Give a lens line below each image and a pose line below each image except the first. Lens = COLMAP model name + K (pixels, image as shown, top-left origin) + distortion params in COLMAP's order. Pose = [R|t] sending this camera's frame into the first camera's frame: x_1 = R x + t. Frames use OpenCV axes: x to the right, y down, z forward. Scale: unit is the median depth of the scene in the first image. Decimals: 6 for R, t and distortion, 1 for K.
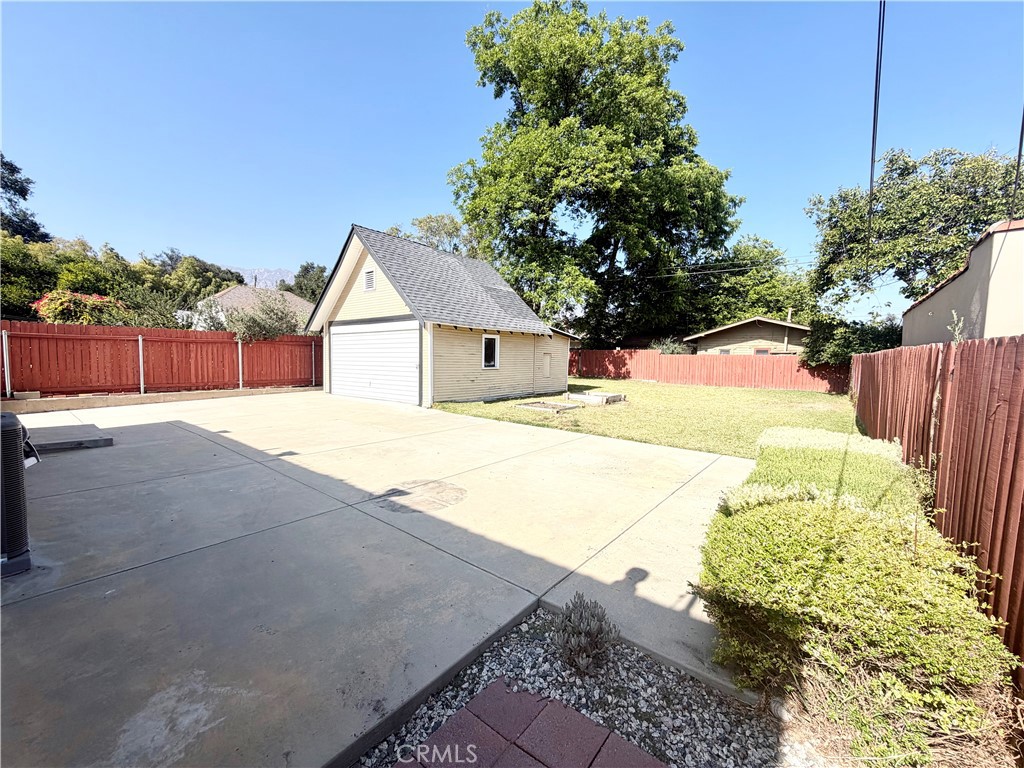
lens RADIAL K [[407.7, 0, 510.0], [0, 407.7, 388.7], [0, 0, 1]] dist [0.000753, 0.000070]
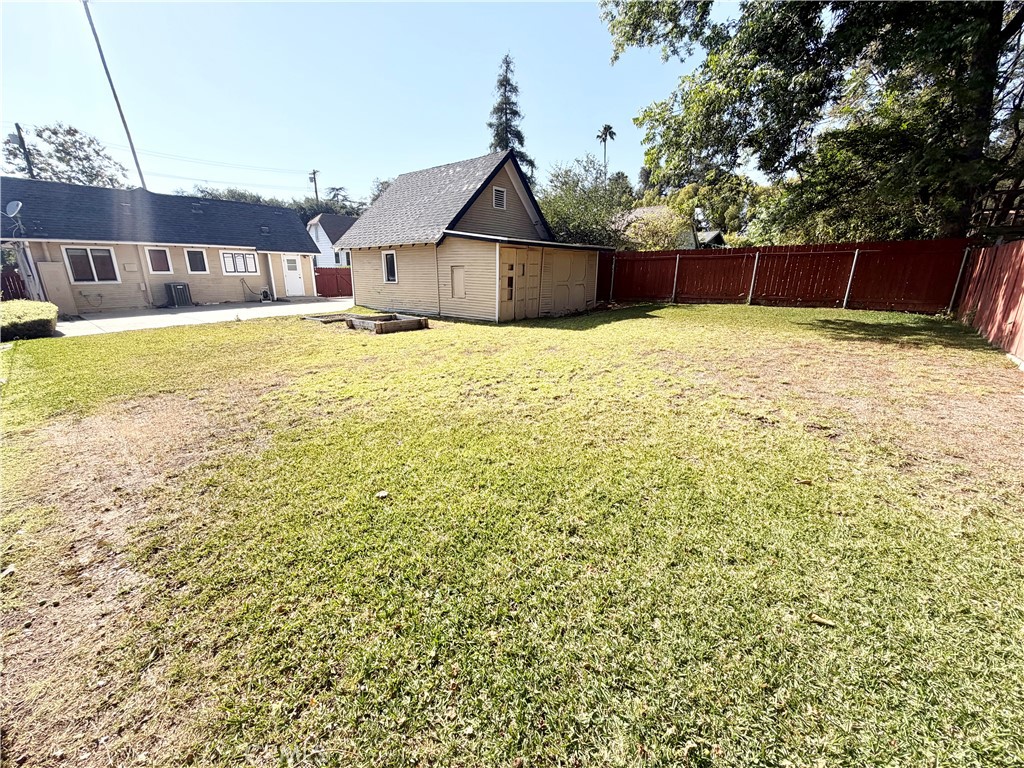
lens RADIAL K [[407.7, 0, 512.2], [0, 407.7, 383.5], [0, 0, 1]] dist [0.000753, 0.000070]
pose [[0.006489, 0.255255, -0.966852, 1.899027], [-0.073440, 0.964383, 0.254111, -0.159106], [0.997279, 0.069357, 0.025004, 2.300160]]
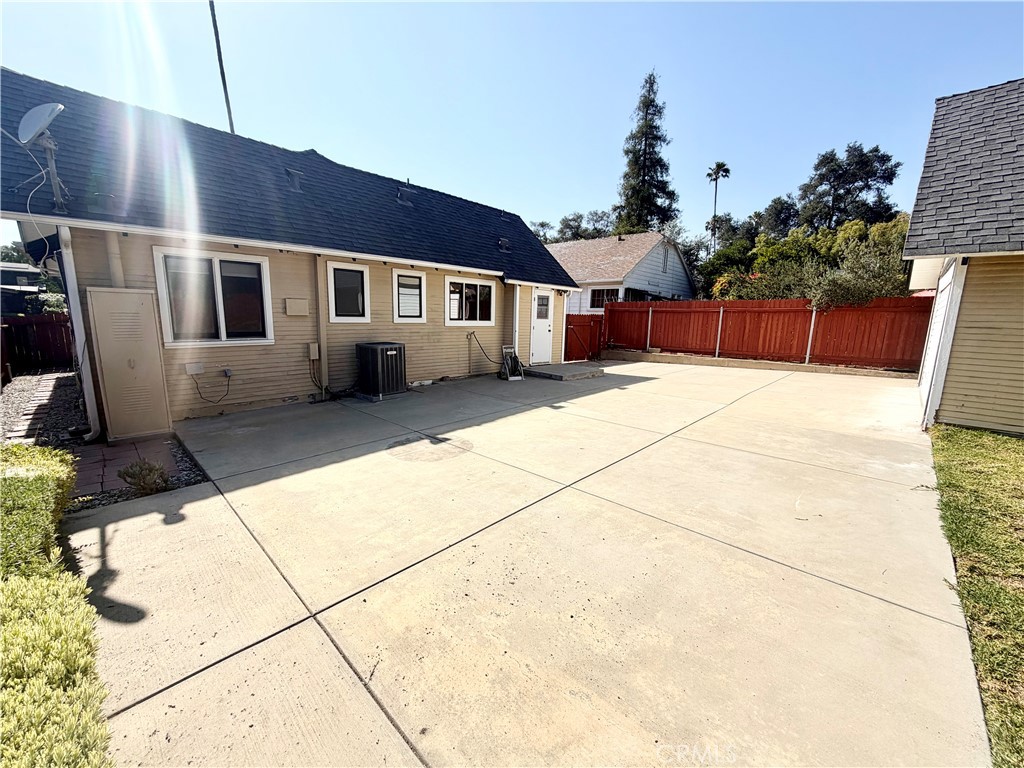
lens RADIAL K [[407.7, 0, 508.5], [0, 407.7, 387.3], [0, 0, 1]] dist [0.000753, 0.000070]
pose [[-0.088592, 0.156005, -0.983775, 0.617504], [-0.092763, 0.982074, 0.164089, -0.076772], [0.991739, 0.105795, -0.072533, 0.950400]]
